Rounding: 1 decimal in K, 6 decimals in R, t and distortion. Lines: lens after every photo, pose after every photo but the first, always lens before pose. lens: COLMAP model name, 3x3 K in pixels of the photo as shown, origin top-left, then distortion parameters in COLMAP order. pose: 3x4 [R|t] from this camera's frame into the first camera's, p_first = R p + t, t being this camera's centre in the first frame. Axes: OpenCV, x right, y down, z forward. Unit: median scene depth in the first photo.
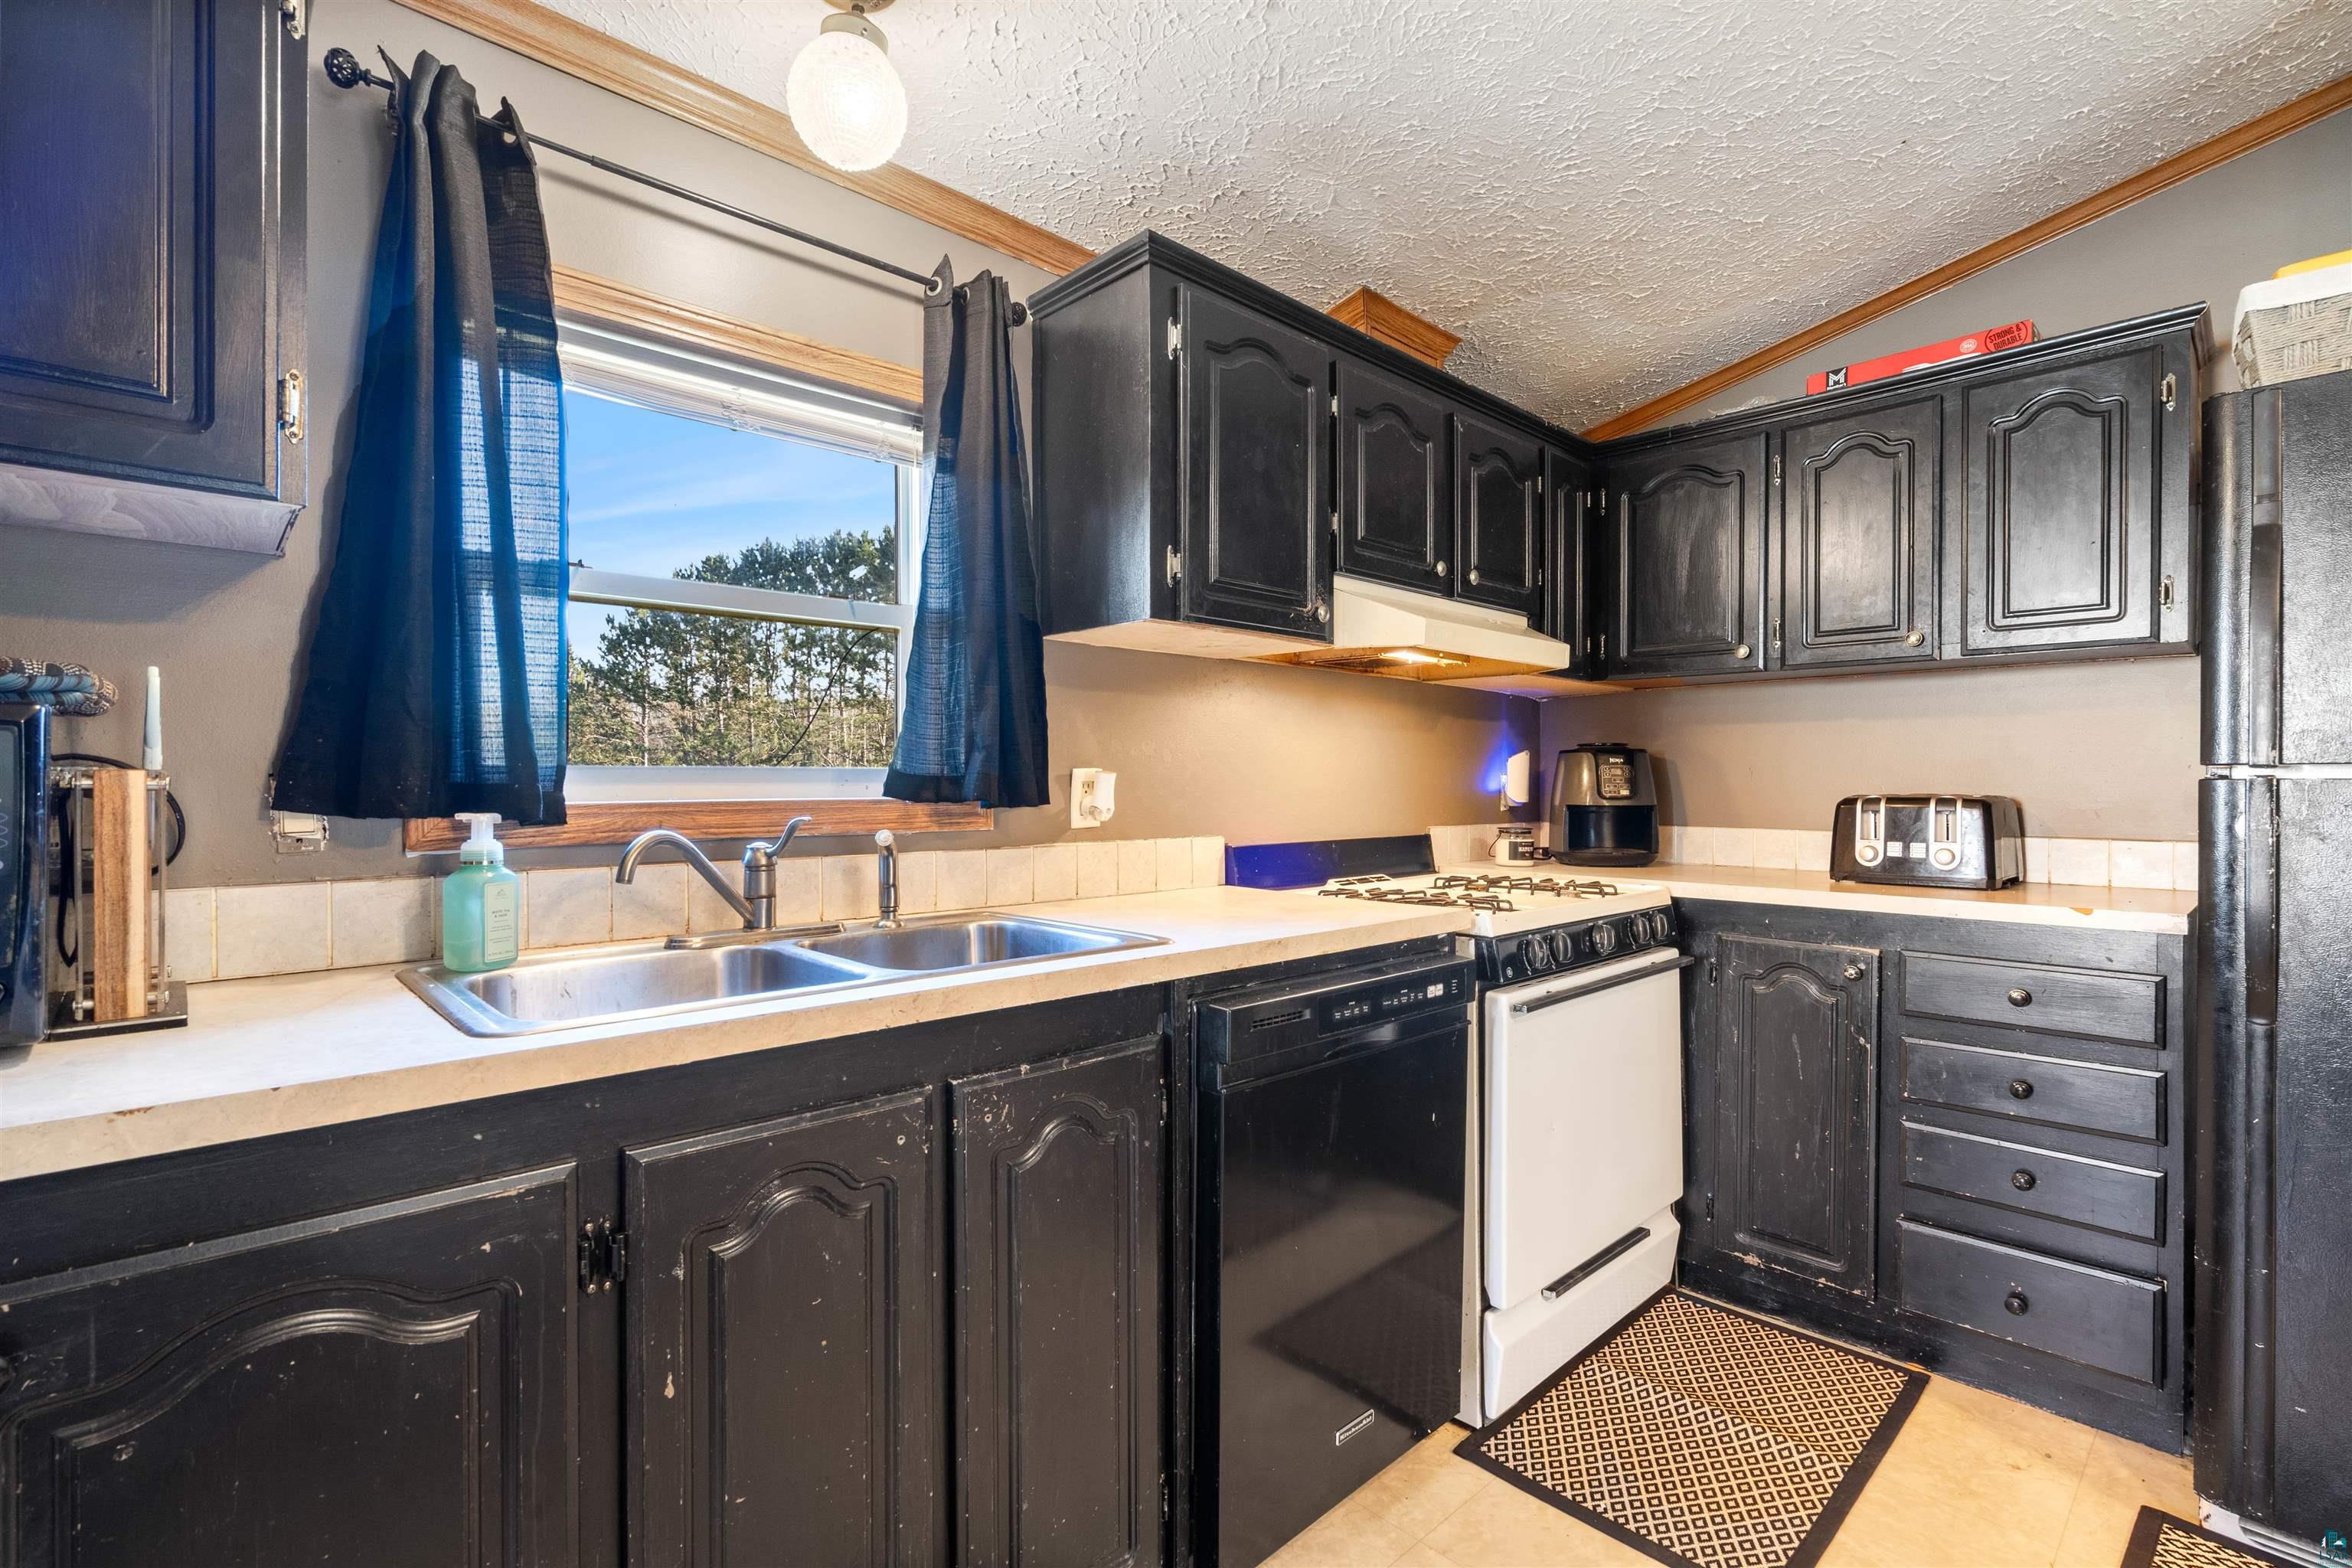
lens RADIAL K [[1079.1, 0, 1167.7], [0, 1079.1, 788.2], [0, 0, 1]] dist [-0.007561, 0.002503]
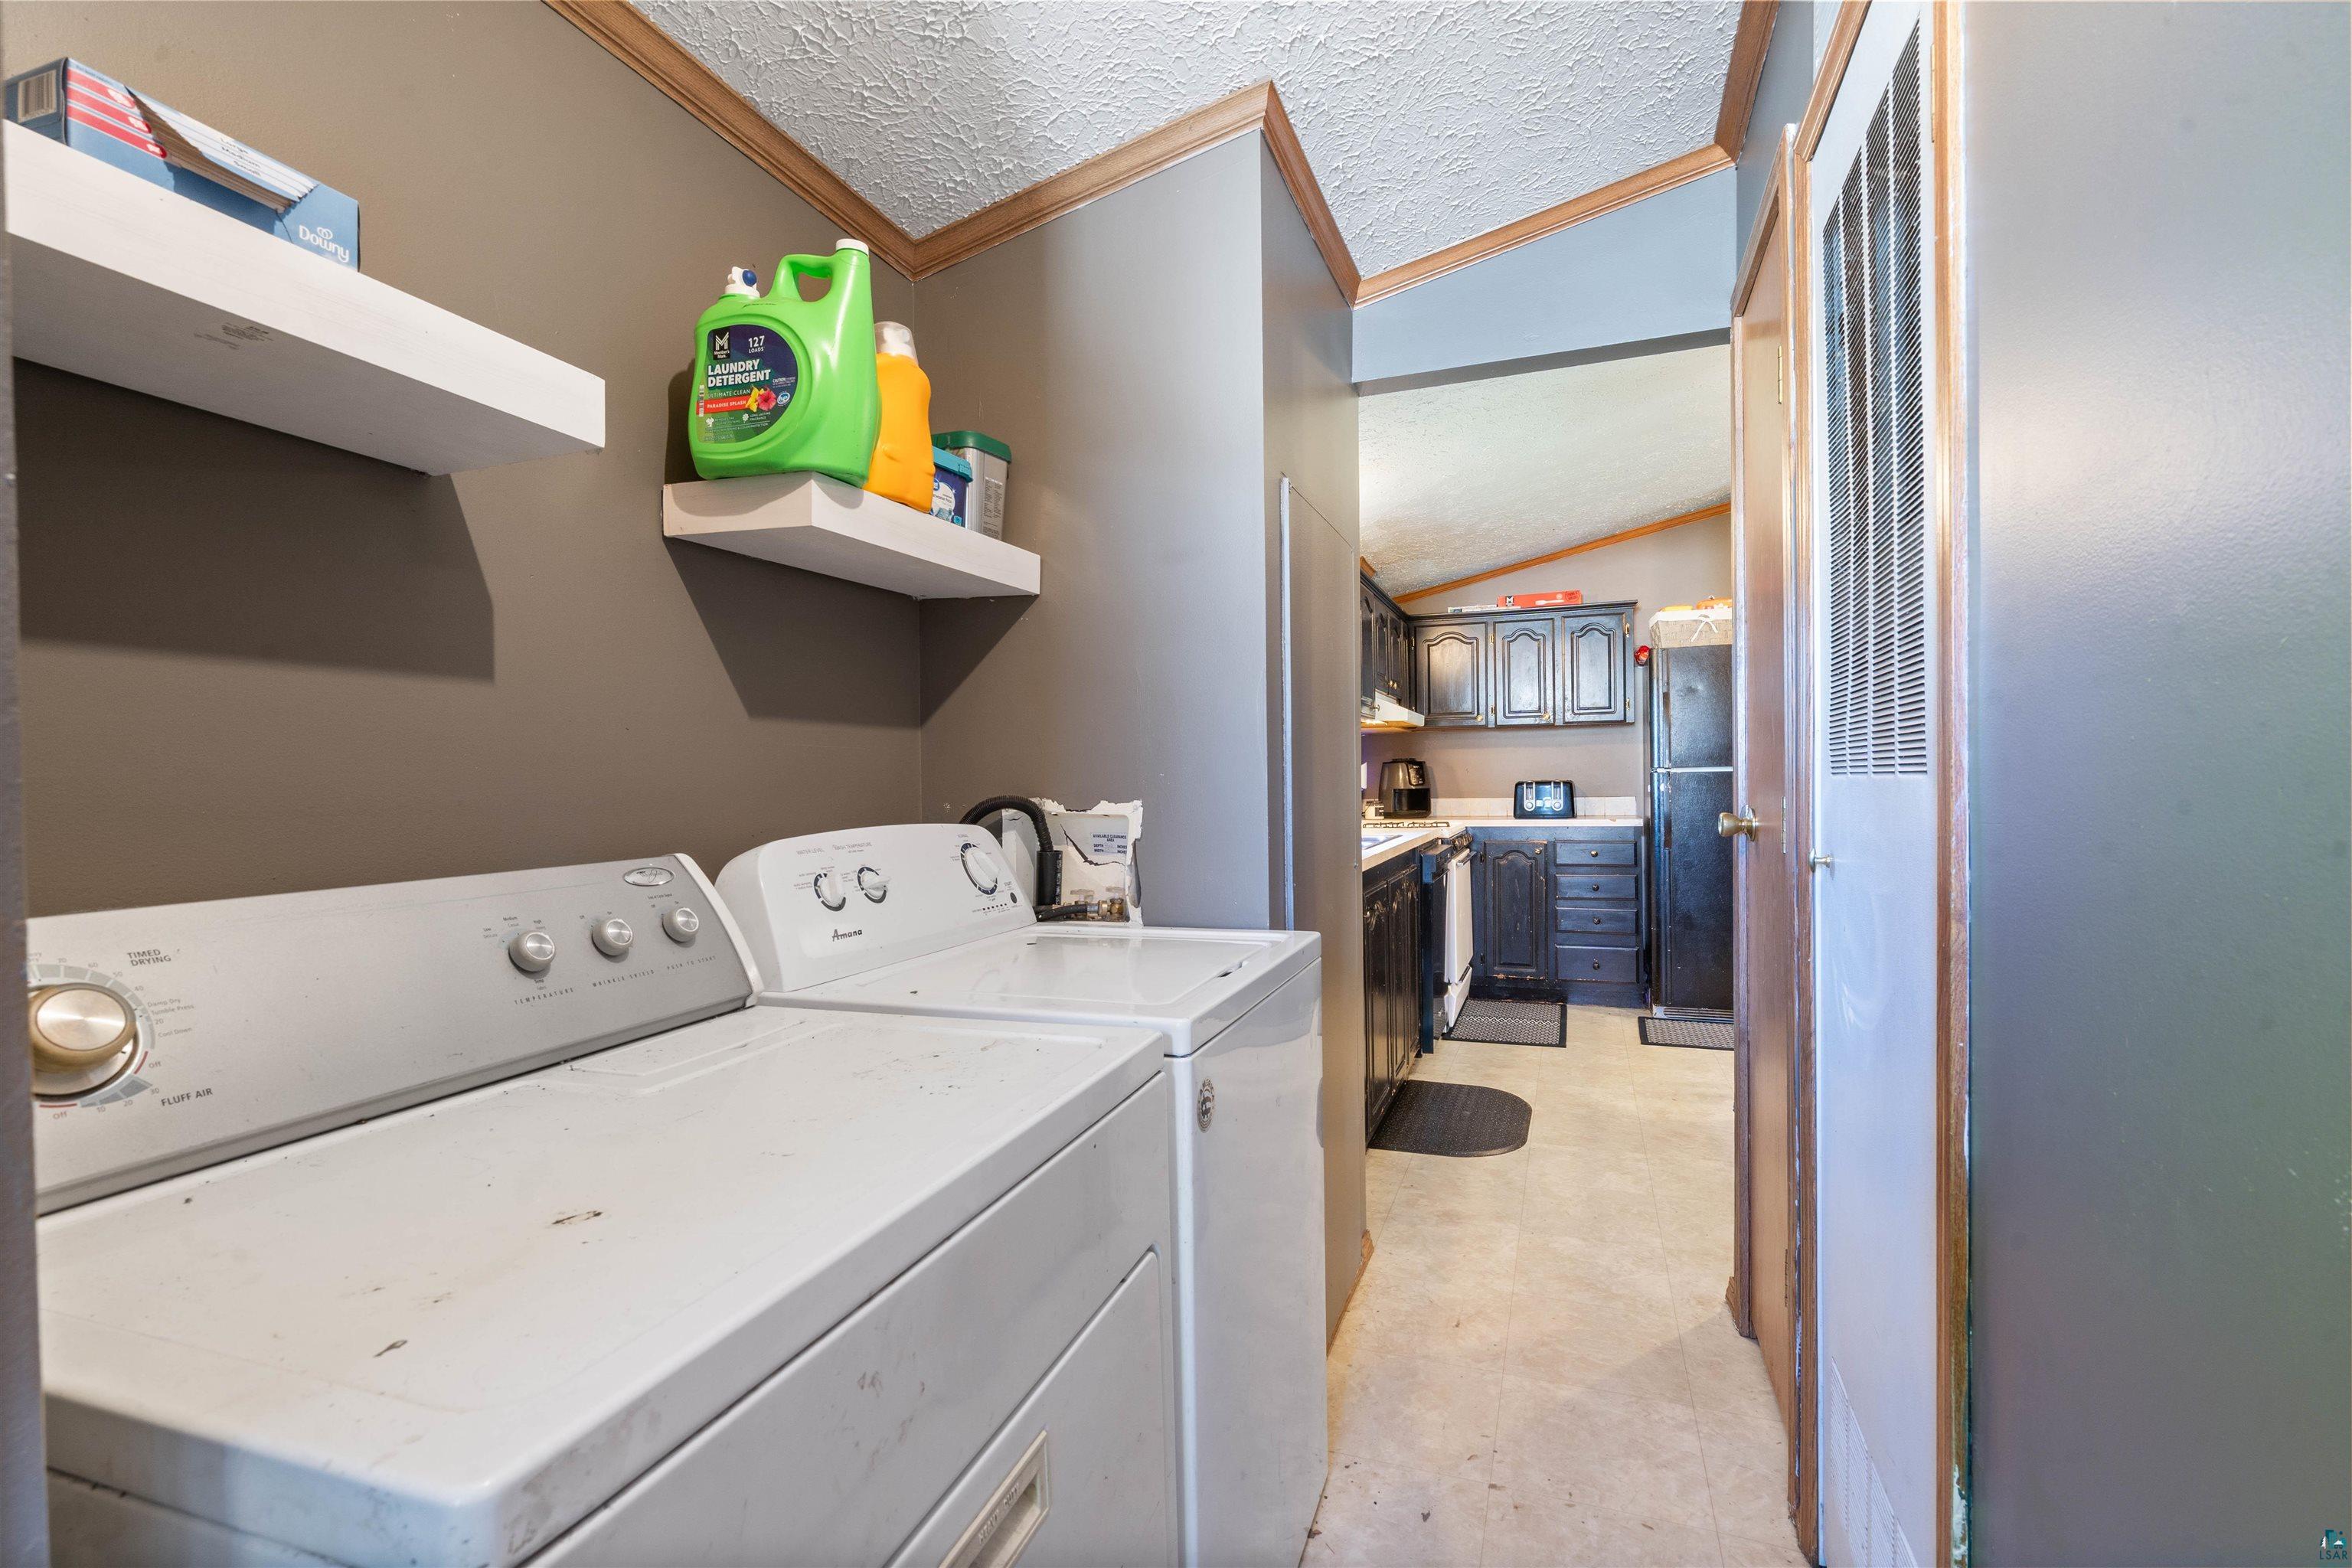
lens RADIAL K [[1079.1, 0, 1166.3], [0, 1079.1, 794.4], [0, 0, 1]] dist [-0.007561, 0.002503]
pose [[0.899400, -0.025766, 0.436367, -1.206322], [0.024041, 0.999666, 0.009476, -0.006259], [-0.436466, 0.001968, 0.899719, -0.864509]]
